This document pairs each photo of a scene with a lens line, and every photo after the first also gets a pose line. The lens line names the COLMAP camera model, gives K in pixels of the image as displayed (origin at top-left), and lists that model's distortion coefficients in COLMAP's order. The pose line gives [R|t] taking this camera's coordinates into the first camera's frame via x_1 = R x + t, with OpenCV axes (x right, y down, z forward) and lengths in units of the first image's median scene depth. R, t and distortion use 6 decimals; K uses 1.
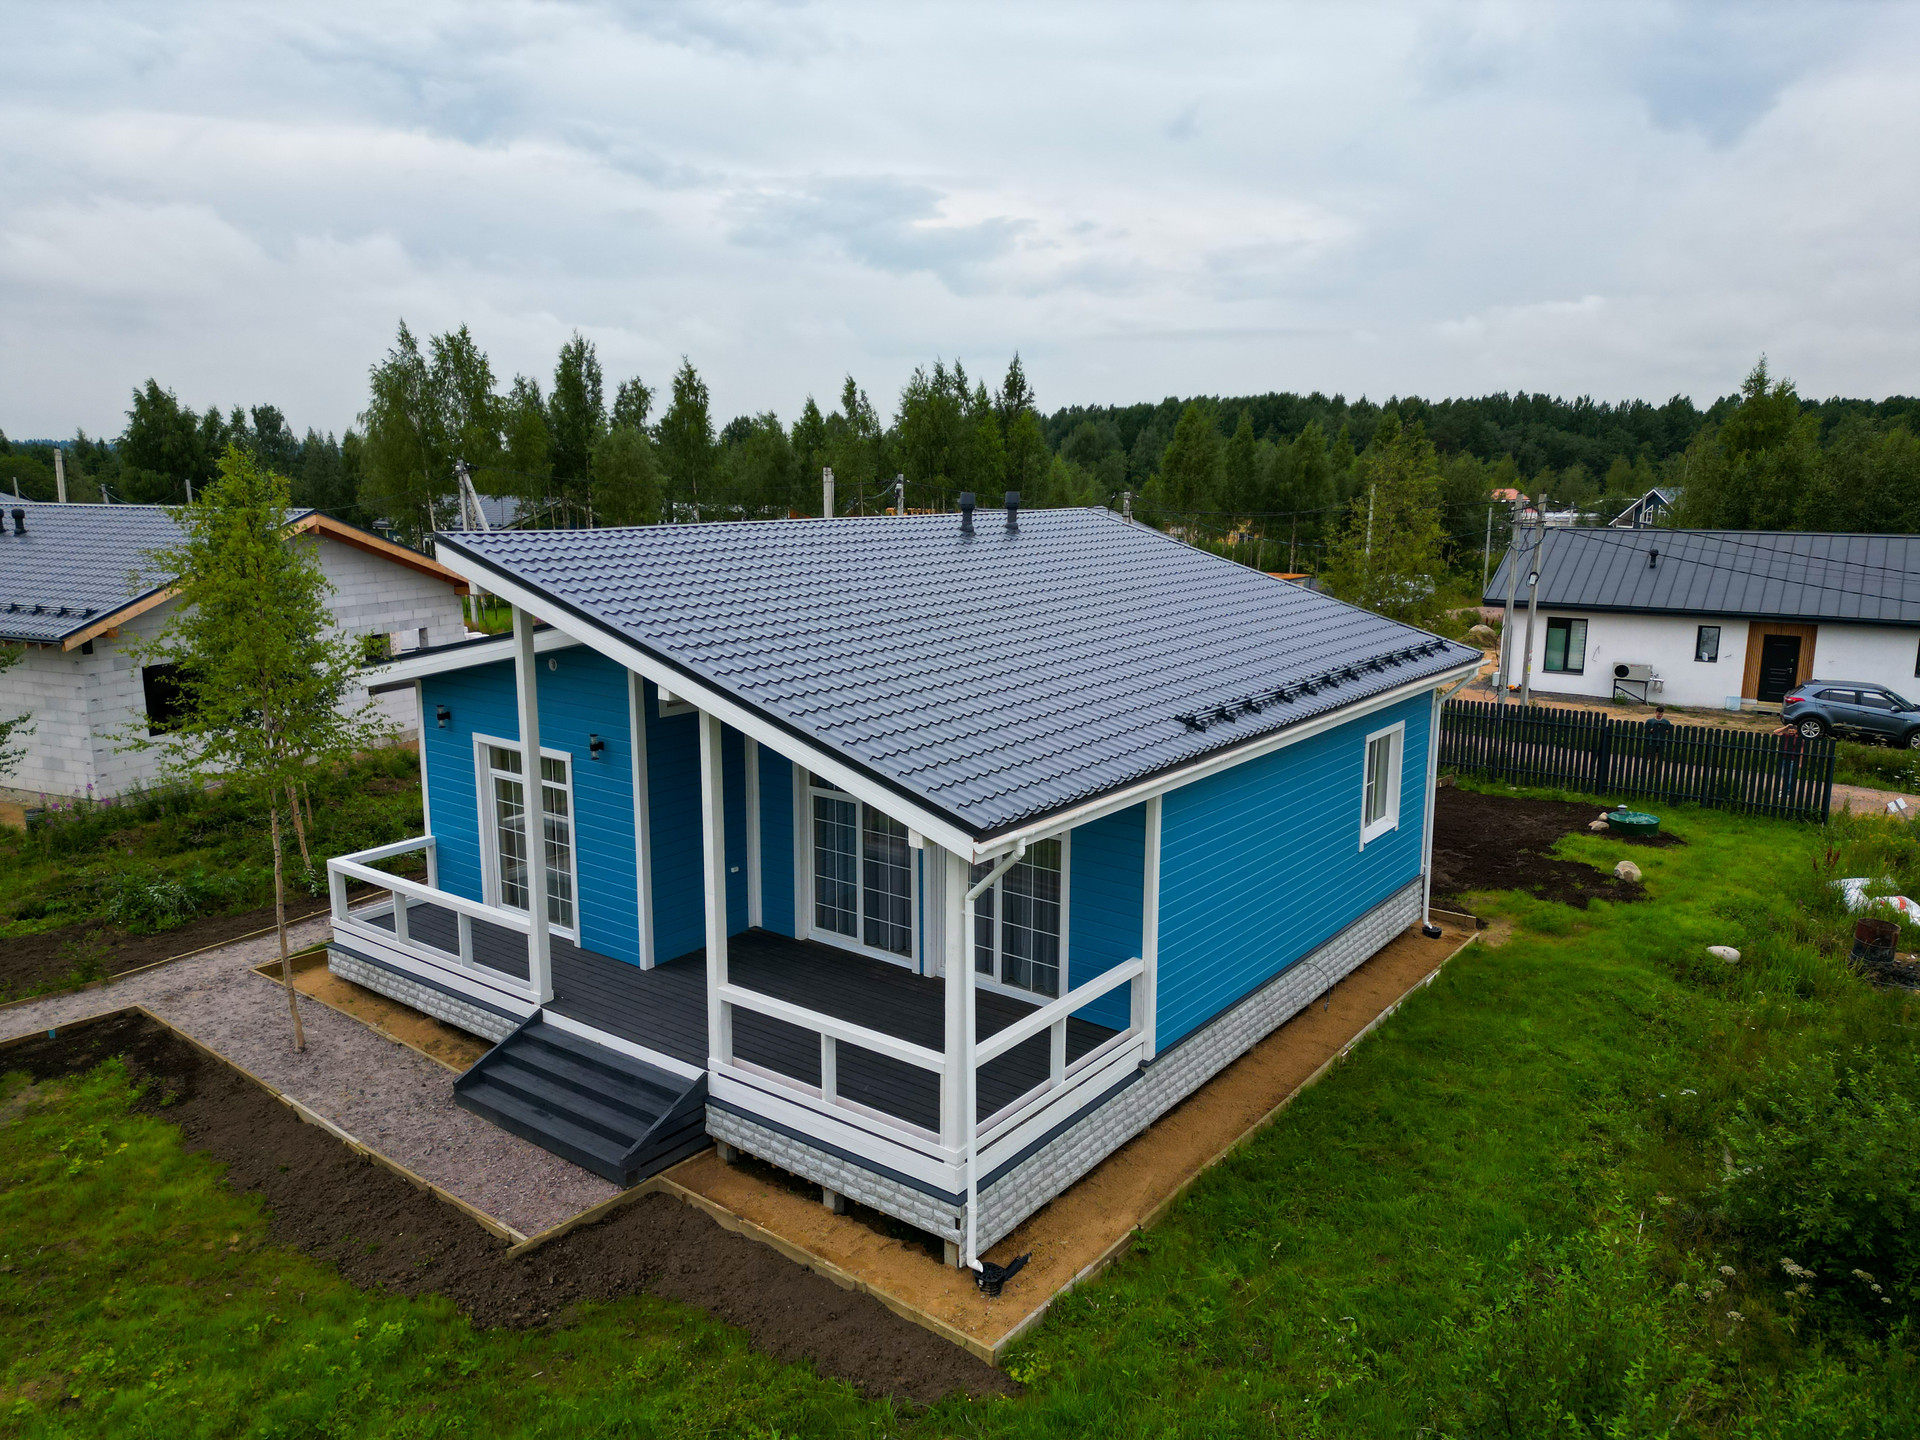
lens RADIAL K [[1355.6, 0, 955.5], [0, 1355.6, 710.4], [0, 0, 1]] dist [0.072449, -0.070458]
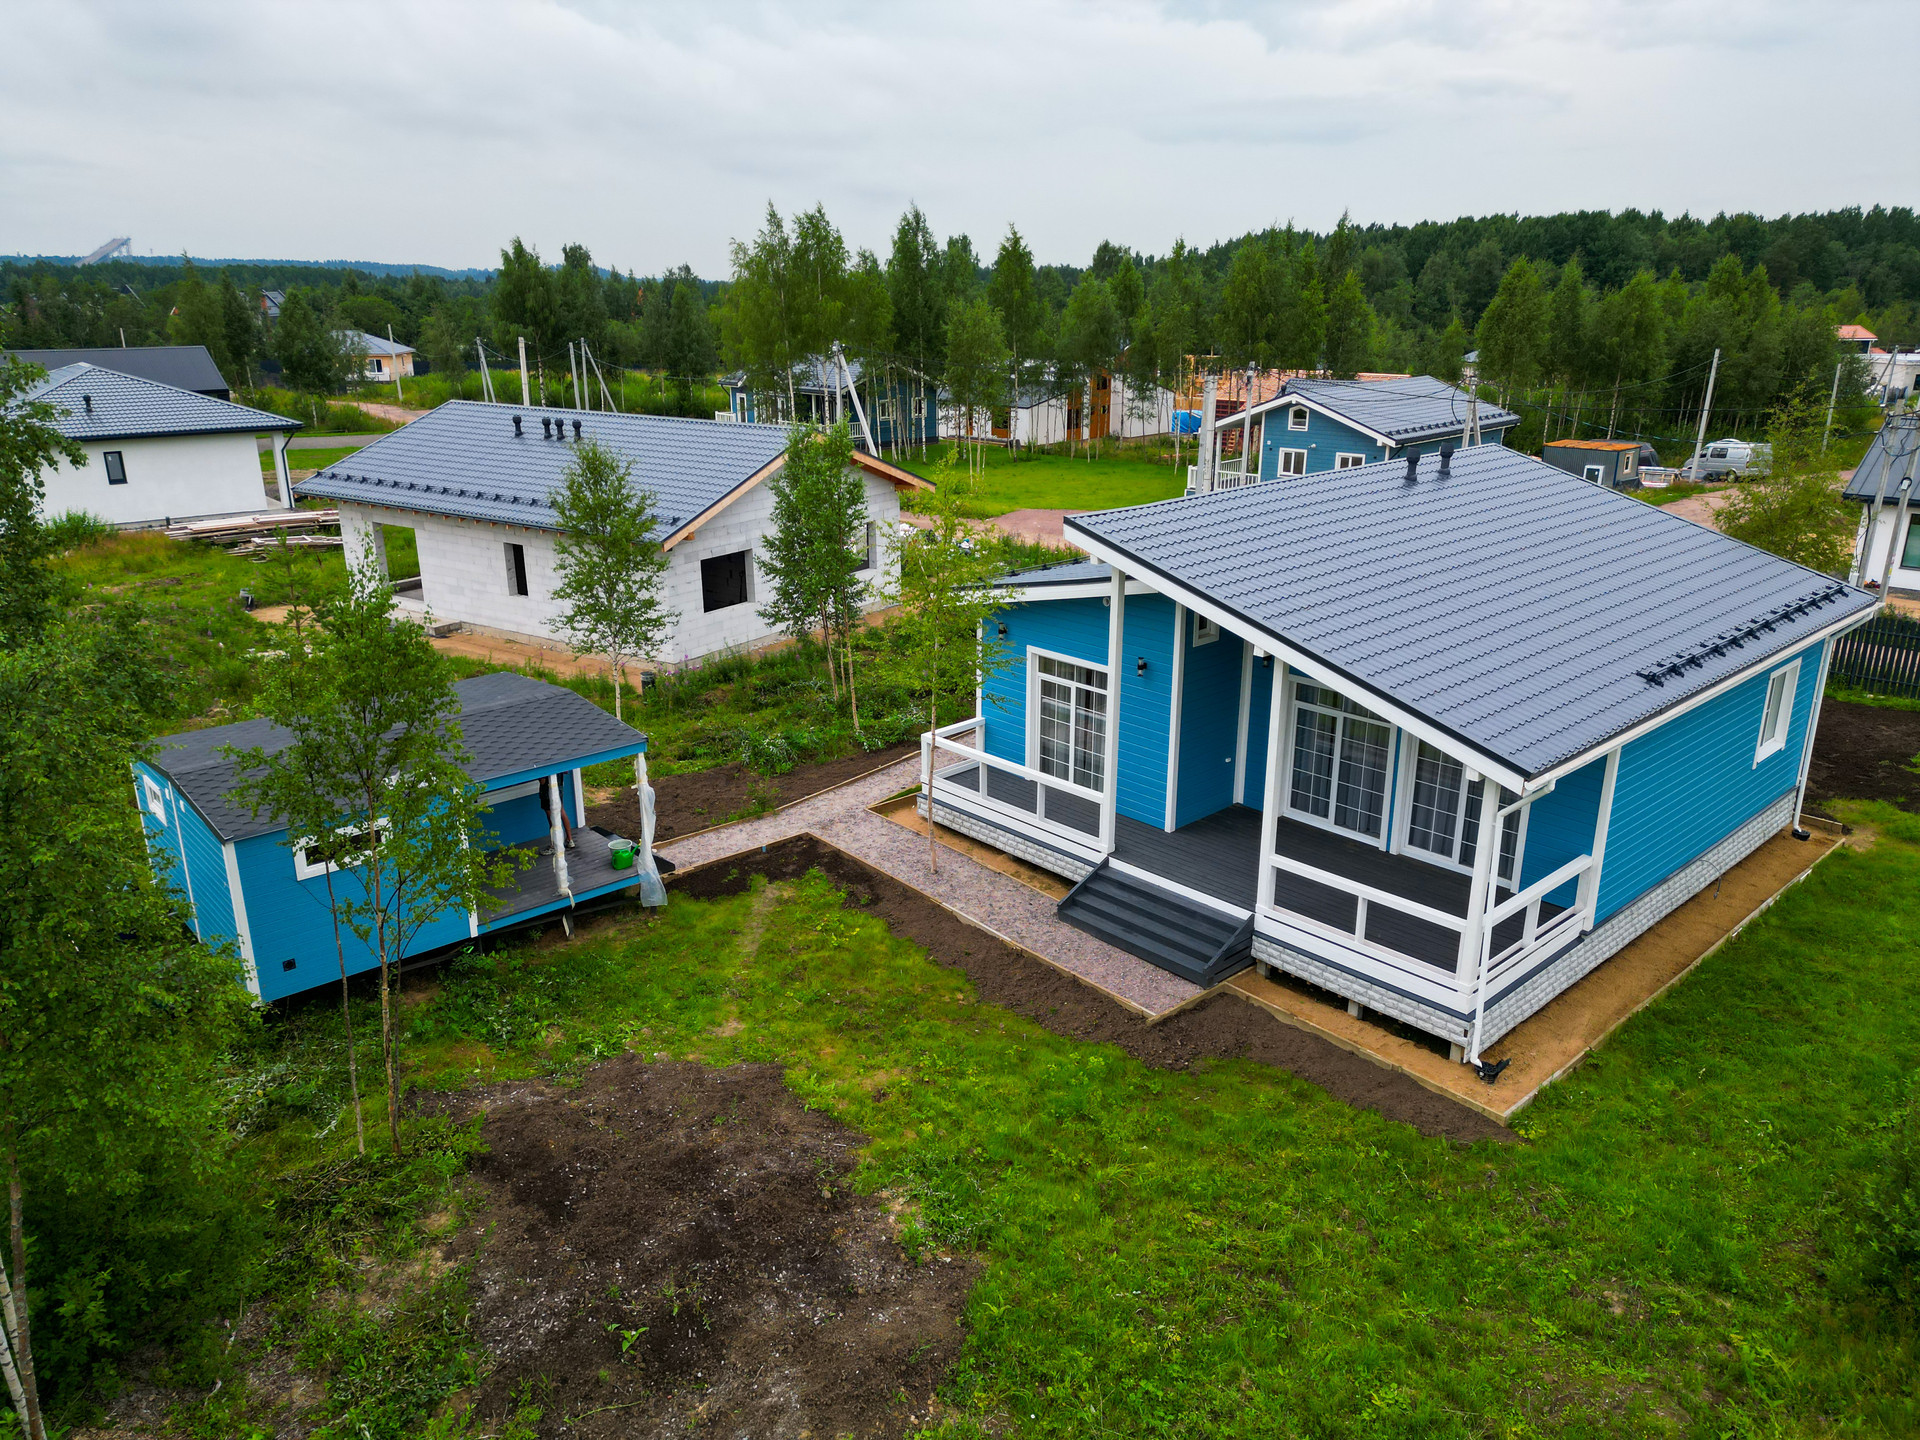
lens RADIAL K [[1355.6, 0, 942.7], [0, 1355.6, 715.4], [0, 0, 1]] dist [0.072449, -0.070458]
pose [[0.984343, 0.048887, -0.169346, -0.243253], [-0.026230, 0.990697, 0.133531, -0.104912], [0.174299, -0.126999, 0.976469, -0.359947]]
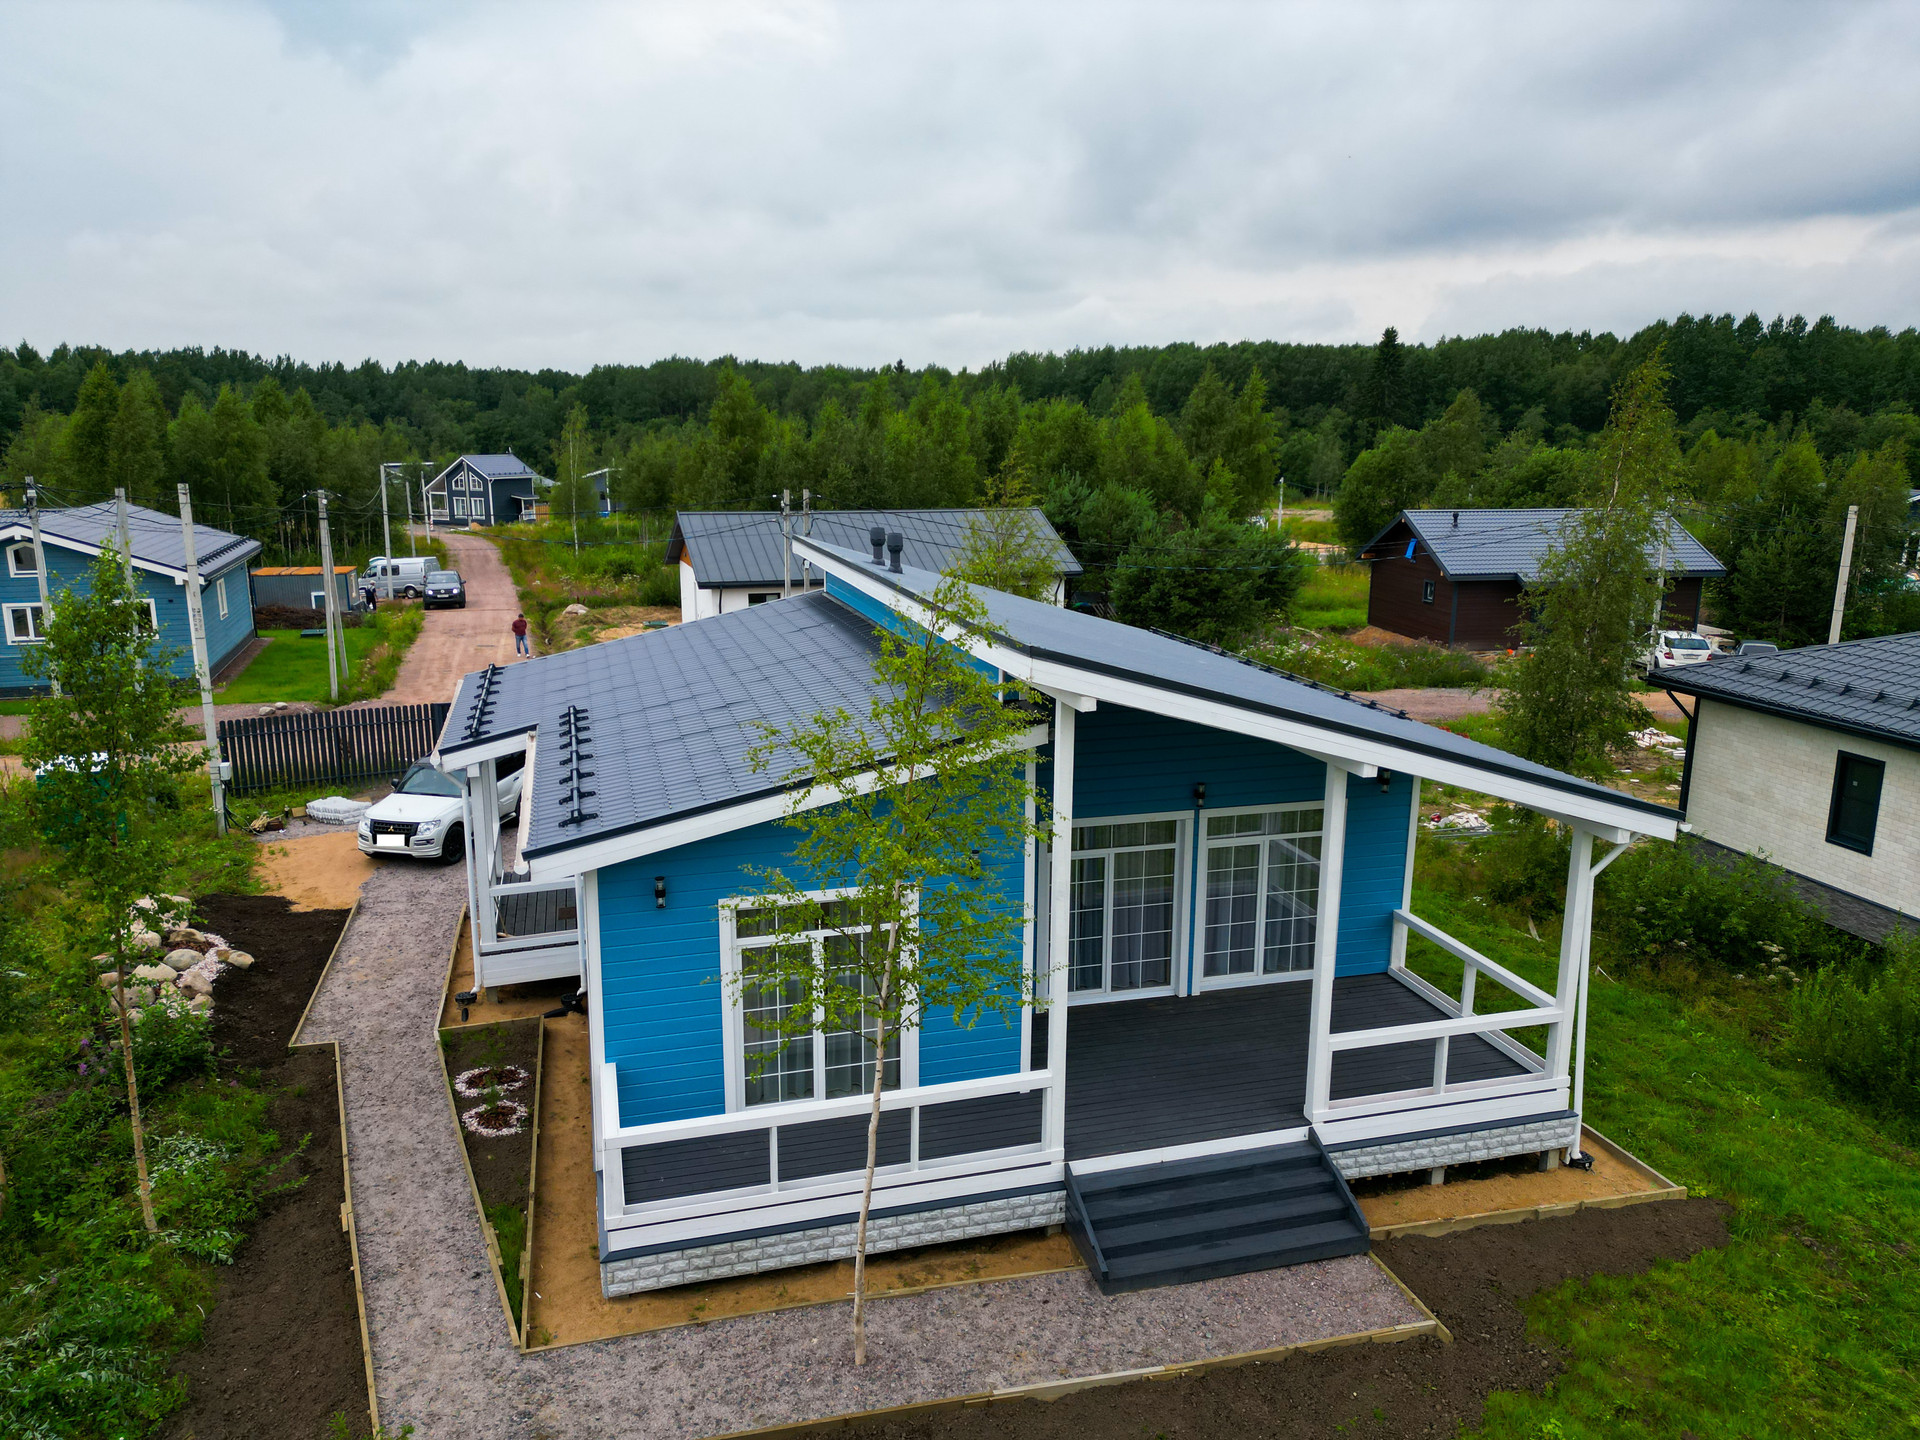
lens RADIAL K [[1355.6, 0, 959.7], [0, 1355.6, 727.1], [0, 0, 1]] dist [0.072449, -0.070458]
pose [[0.594641, -0.173331, 0.785085, -0.990440], [0.138764, 0.983956, 0.112135, -0.166921], [-0.791926, 0.042261, 0.609153, 0.510356]]
